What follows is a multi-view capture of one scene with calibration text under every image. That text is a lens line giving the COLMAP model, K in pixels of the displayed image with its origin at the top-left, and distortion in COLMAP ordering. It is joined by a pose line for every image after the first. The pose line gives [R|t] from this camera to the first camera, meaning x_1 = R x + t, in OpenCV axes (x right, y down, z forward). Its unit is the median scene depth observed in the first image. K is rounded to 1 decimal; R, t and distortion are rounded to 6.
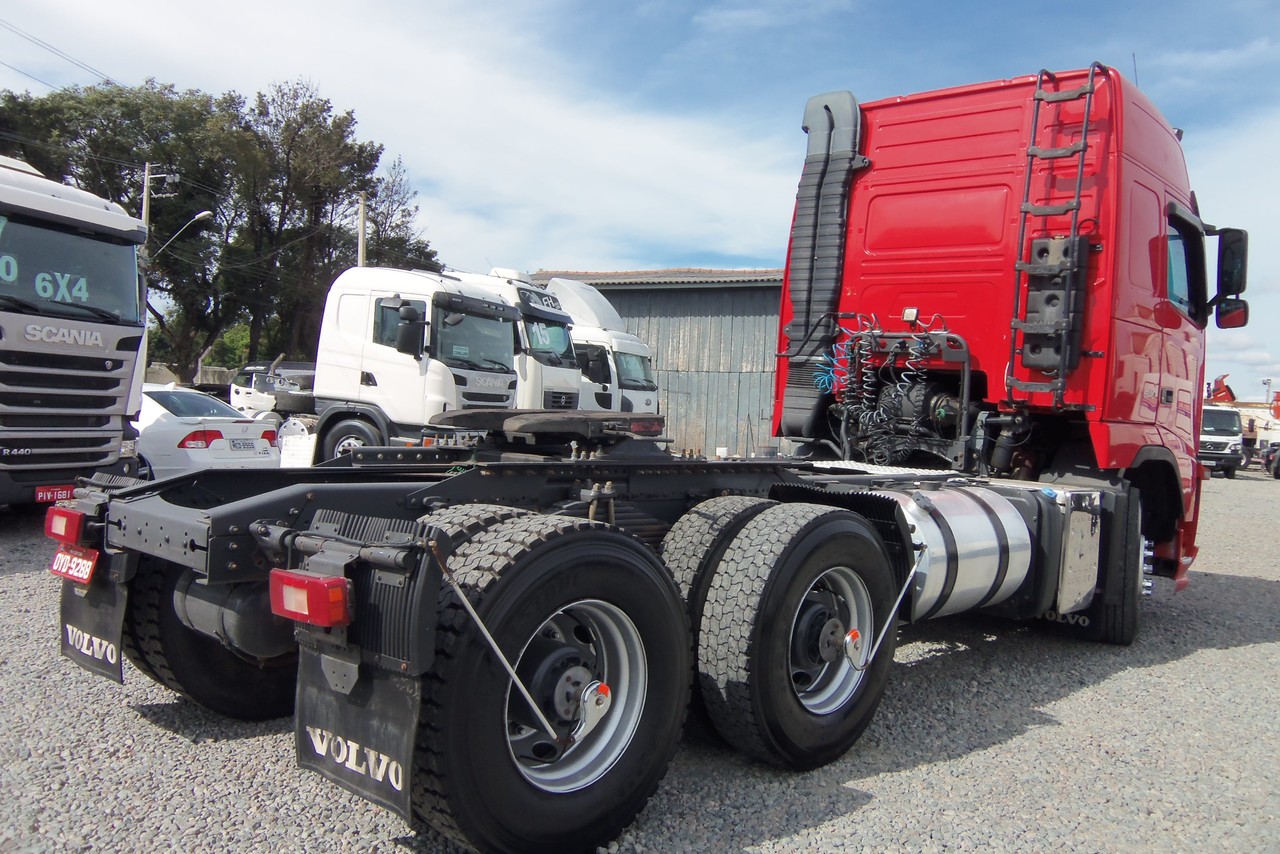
lens RADIAL K [[1027.2, 0, 642.9], [0, 1027.2, 438.3], [0, 0, 1]] dist [0.003111, -0.004284]
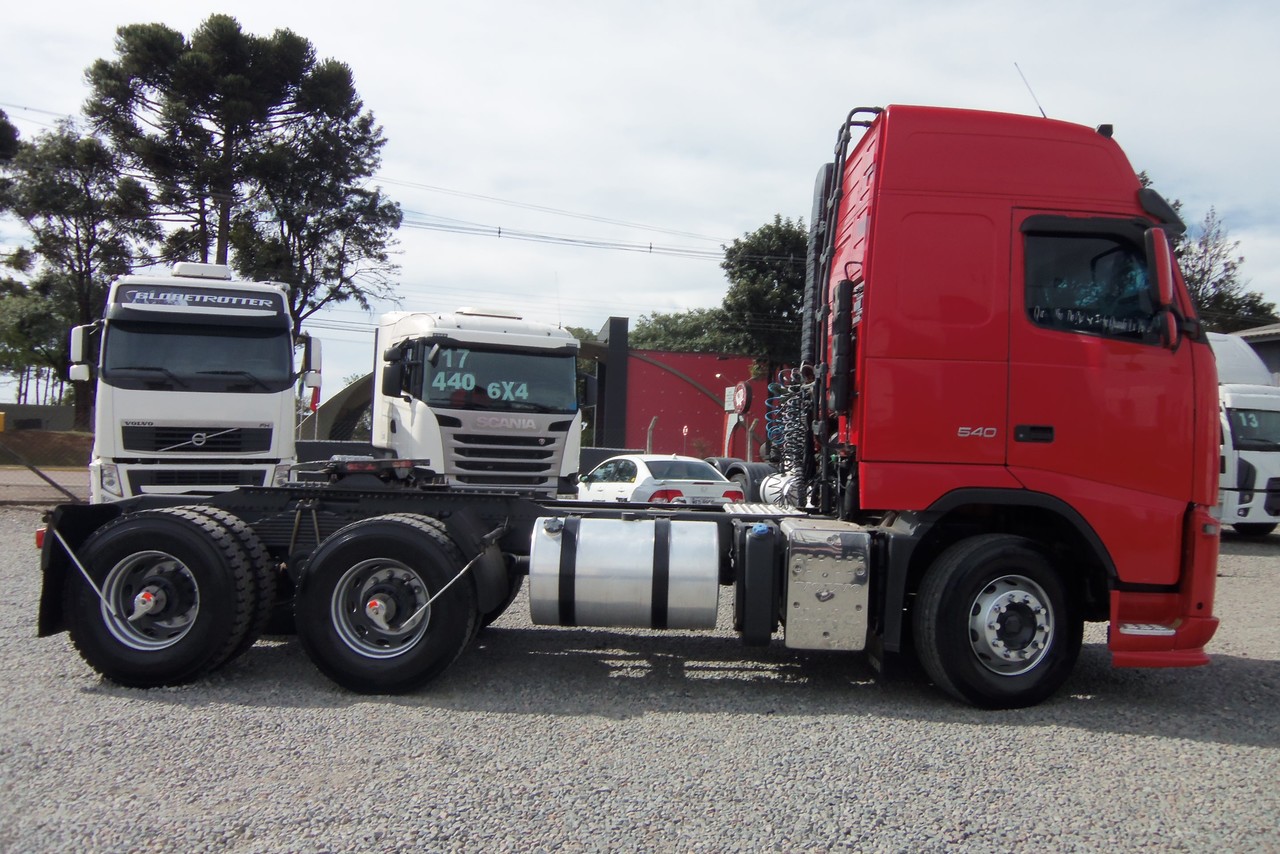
lens RADIAL K [[1027.2, 0, 639.5], [0, 1027.2, 432.4], [0, 0, 1]] dist [0.003111, -0.004284]
pose [[0.696873, -0.042036, -0.715961, 0.607365], [-0.015535, 0.997162, -0.073666, 0.020042], [0.717026, 0.062458, 0.694243, 0.093303]]
